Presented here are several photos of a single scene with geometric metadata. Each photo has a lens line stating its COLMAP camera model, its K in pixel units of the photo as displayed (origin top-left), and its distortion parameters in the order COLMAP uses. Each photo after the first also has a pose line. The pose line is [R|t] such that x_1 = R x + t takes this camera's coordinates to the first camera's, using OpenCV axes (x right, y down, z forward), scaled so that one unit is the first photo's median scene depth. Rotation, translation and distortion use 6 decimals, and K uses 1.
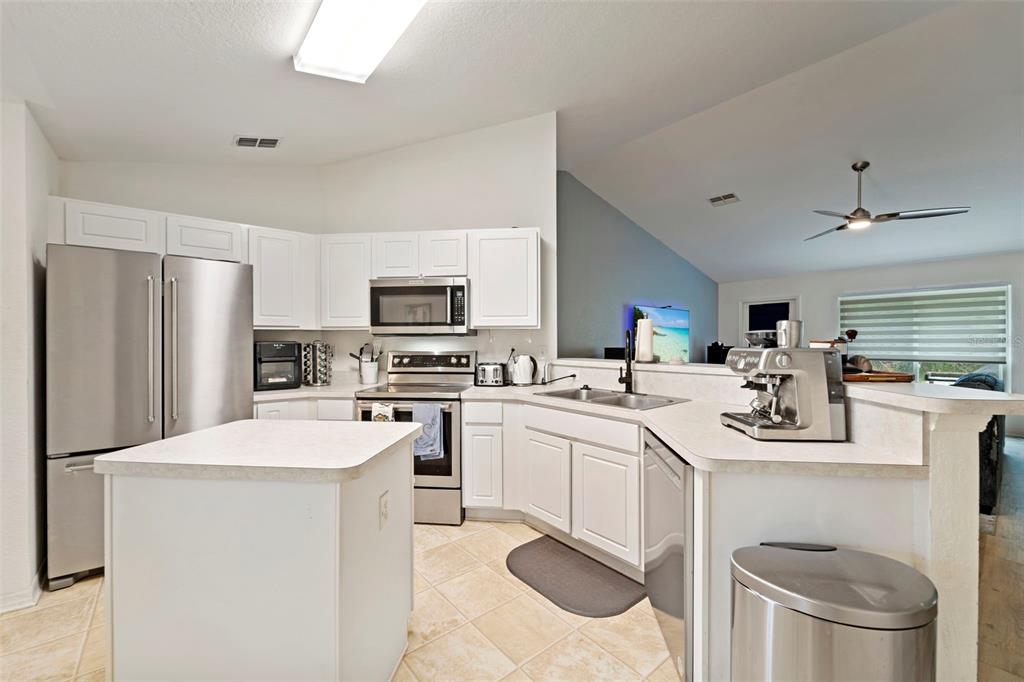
lens RADIAL K [[418.0, 0, 508.6], [0, 418.0, 341.6], [0, 0, 1]] dist [-0.001596, -0.000321]
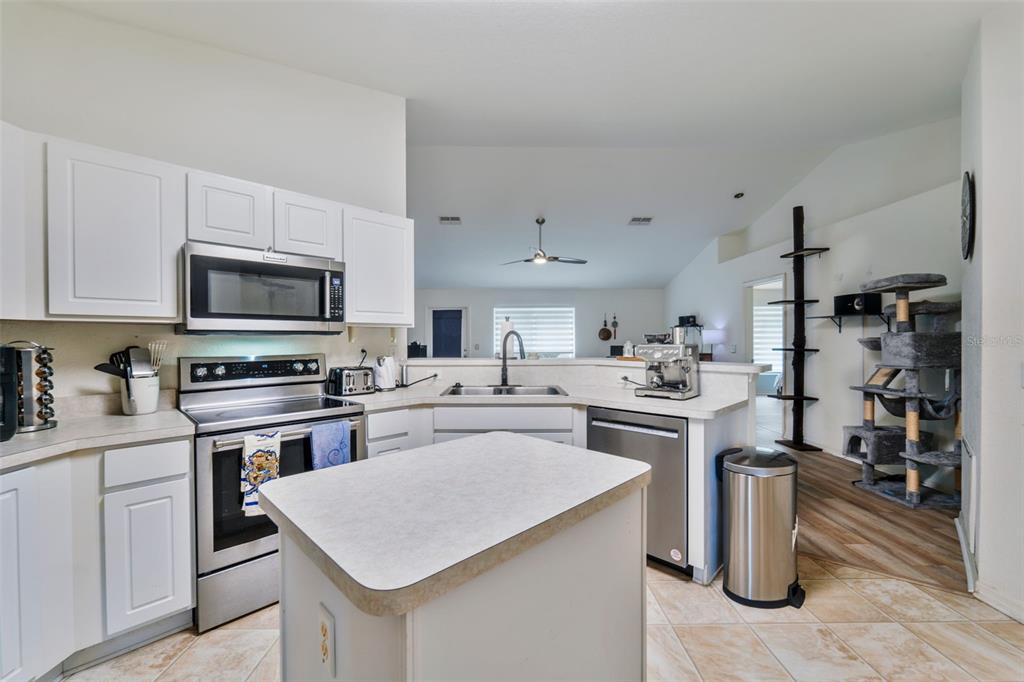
lens RADIAL K [[418.0, 0, 508.6], [0, 418.0, 341.6], [0, 0, 1]] dist [-0.001596, -0.000321]
pose [[0.620263, -0.004183, 0.784383, -0.491401], [0.004148, 0.999989, 0.002053, -0.000421], [-0.784383, 0.001980, 0.620273, 0.228777]]
